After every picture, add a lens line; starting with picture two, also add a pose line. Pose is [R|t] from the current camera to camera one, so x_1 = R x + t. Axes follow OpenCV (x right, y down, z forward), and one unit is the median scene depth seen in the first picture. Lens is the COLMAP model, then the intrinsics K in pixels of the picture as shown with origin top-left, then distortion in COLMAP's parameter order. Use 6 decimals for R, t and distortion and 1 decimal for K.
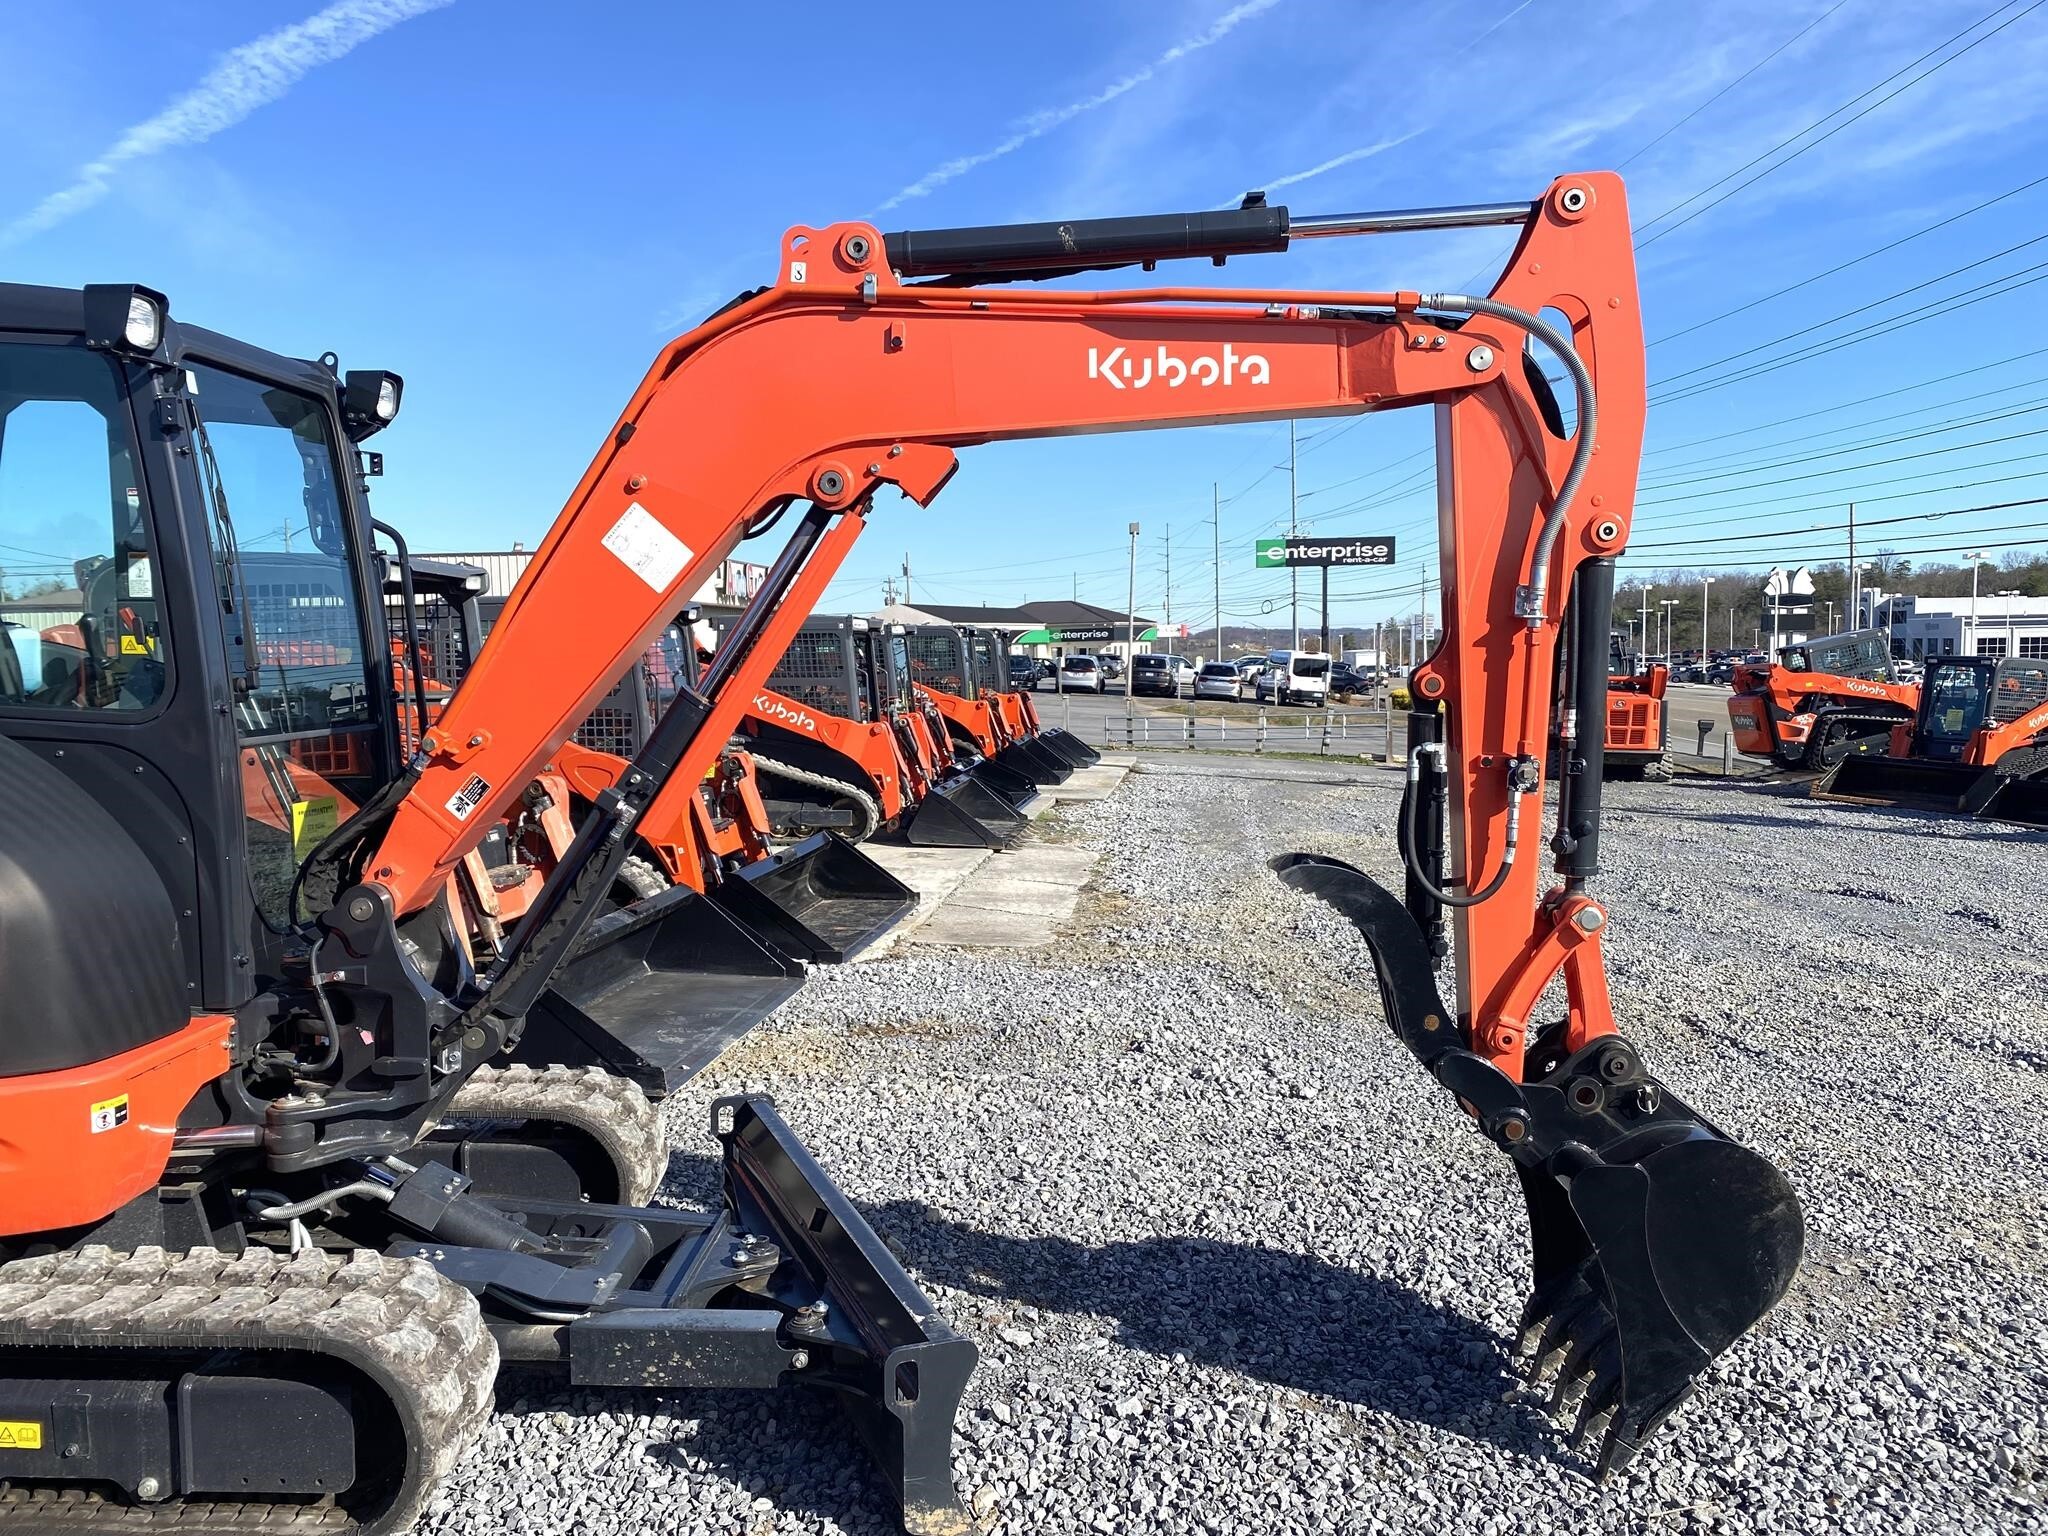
lens RADIAL K [[1593.7, 0, 1021.3], [0, 1593.7, 788.7], [0, 0, 1]] dist [0.063410, -0.074214]
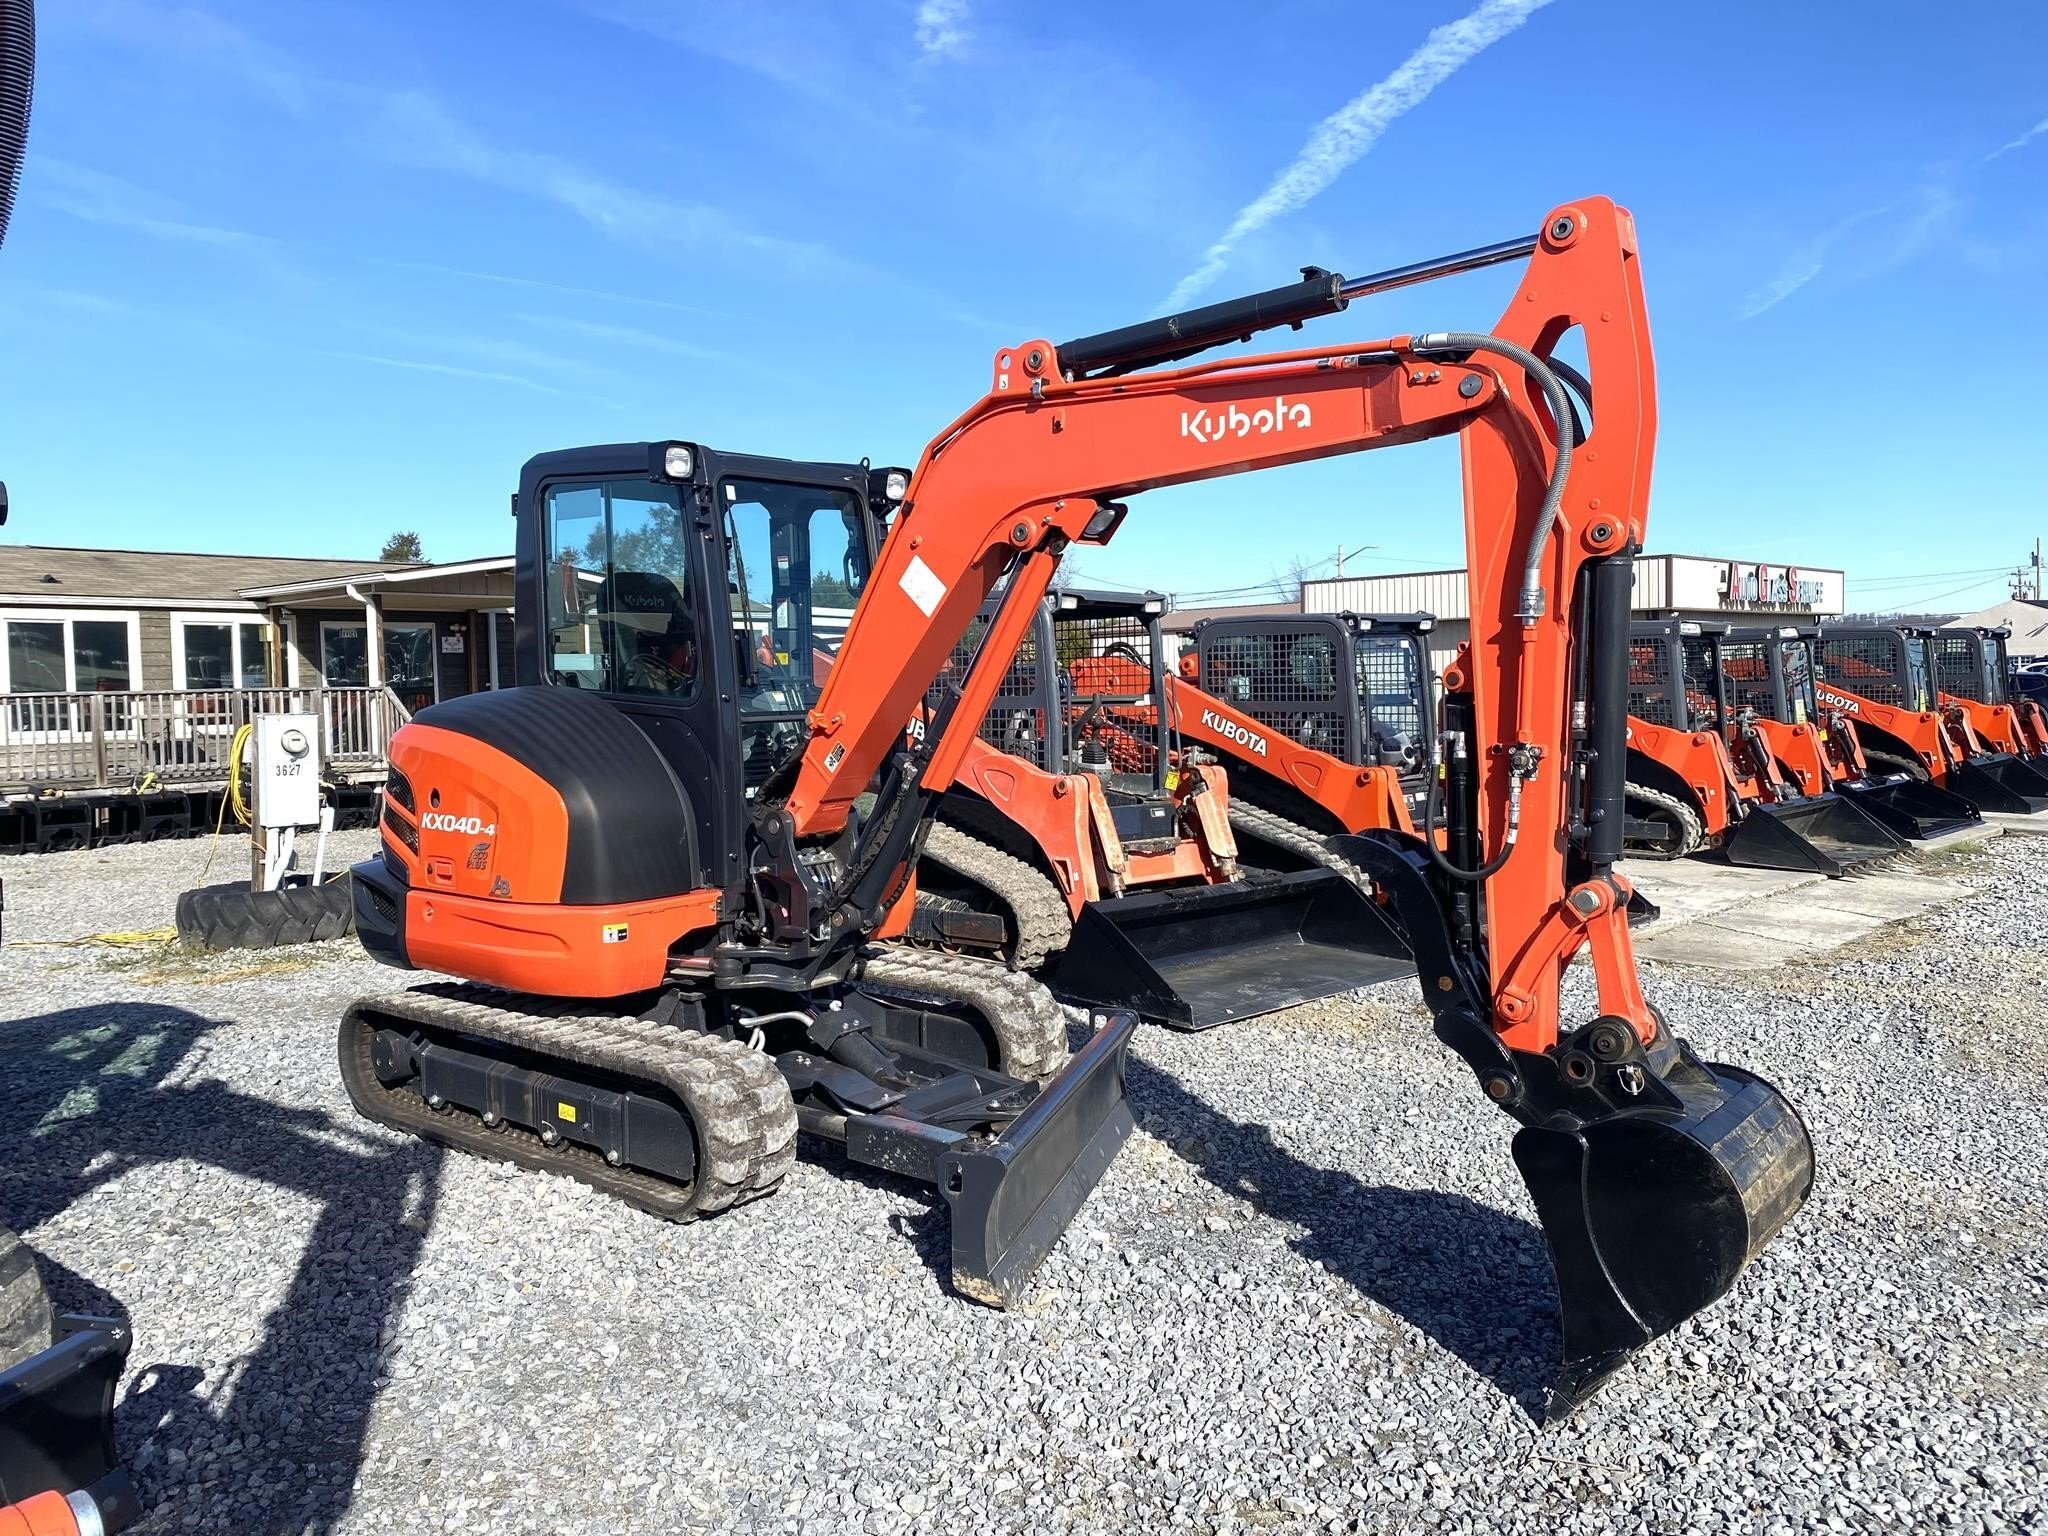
lens RADIAL K [[1682.6, 0, 1023.9], [0, 1682.6, 773.6], [0, 0, 1]] dist [0.087488, -0.099689]
pose [[0.772727, 0.031566, -0.633954, 0.756081], [-0.045044, 0.998972, -0.005163, 0.019914], [0.633139, 0.032546, 0.773354, -0.093467]]
